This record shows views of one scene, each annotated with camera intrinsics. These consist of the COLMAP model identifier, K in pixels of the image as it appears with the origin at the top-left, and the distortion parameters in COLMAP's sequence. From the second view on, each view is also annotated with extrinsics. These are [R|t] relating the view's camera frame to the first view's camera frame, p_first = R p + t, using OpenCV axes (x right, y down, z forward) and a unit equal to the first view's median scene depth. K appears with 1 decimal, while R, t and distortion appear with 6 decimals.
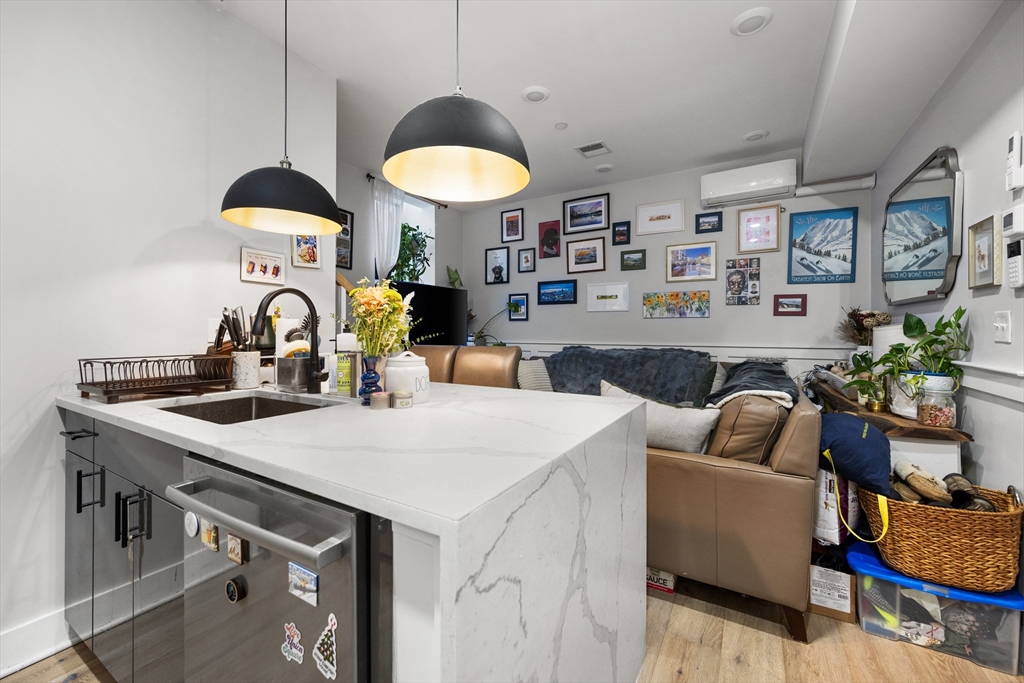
lens RADIAL K [[404.3, 0, 514.3], [0, 404.3, 331.1], [0, 0, 1]] dist [-0.002118, 0.000097]
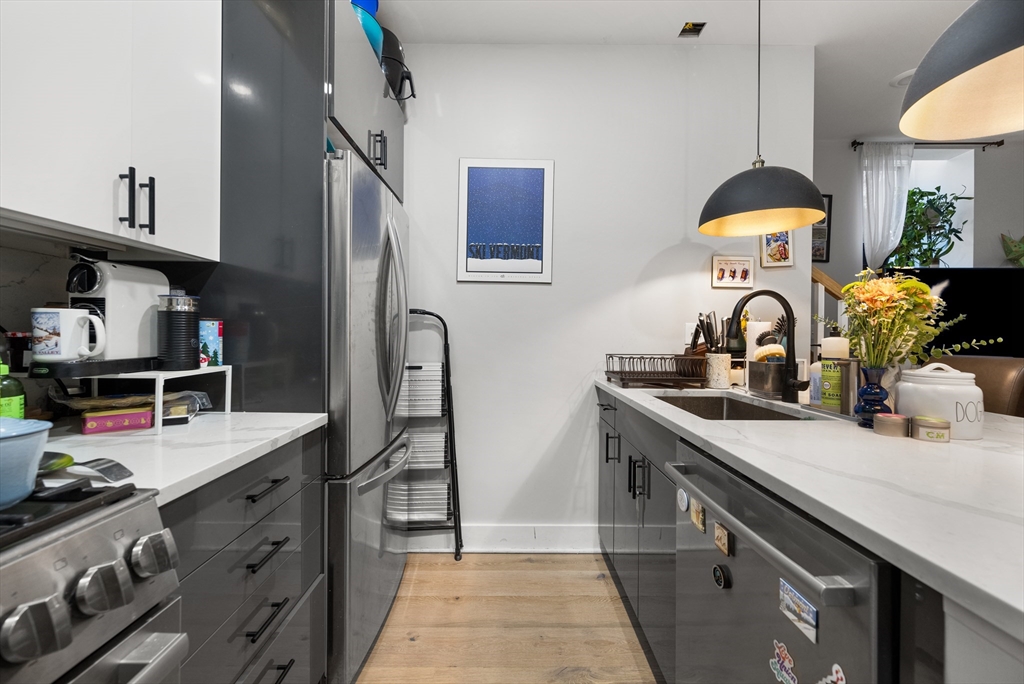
lens RADIAL K [[404.3, 0, 512.3], [0, 404.3, 336.8], [0, 0, 1]] dist [-0.002118, 0.000097]
pose [[0.515295, 0.007563, -0.856979, -0.038428], [-0.002855, 0.999971, 0.007109, 0.000256], [0.857008, -0.001217, 0.515302, -0.014677]]
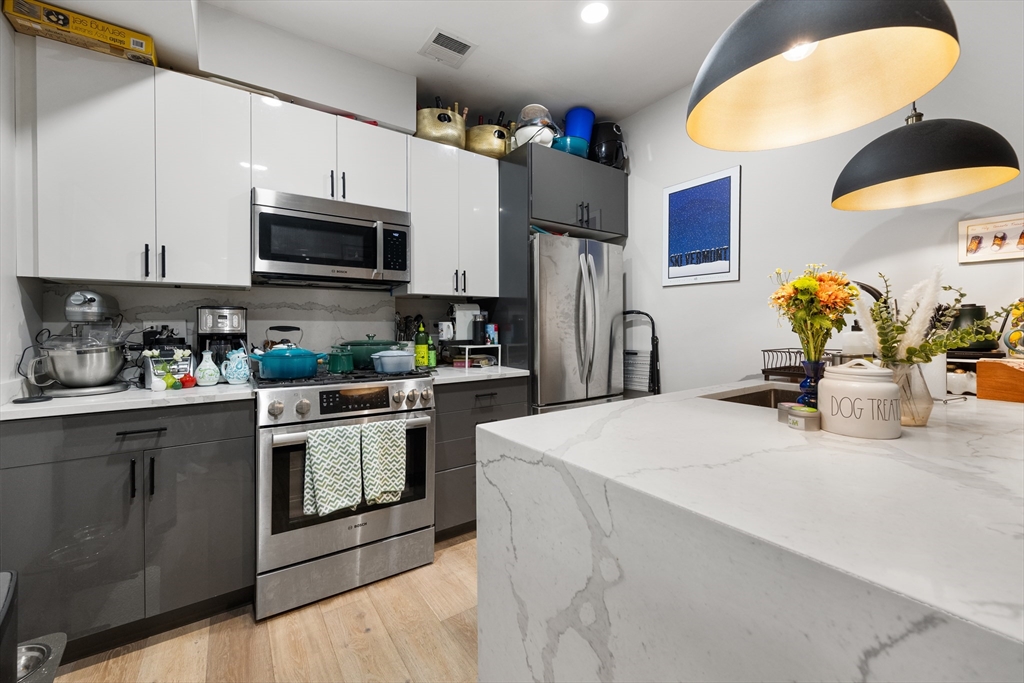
lens RADIAL K [[404.3, 0, 506.4], [0, 404.3, 327.4], [0, 0, 1]] dist [-0.002118, 0.000097]
pose [[-0.426380, 0.002097, -0.904542, 0.575461], [0.008470, 0.999963, -0.001674, -0.006879], [0.904505, -0.008375, -0.426382, 0.709659]]
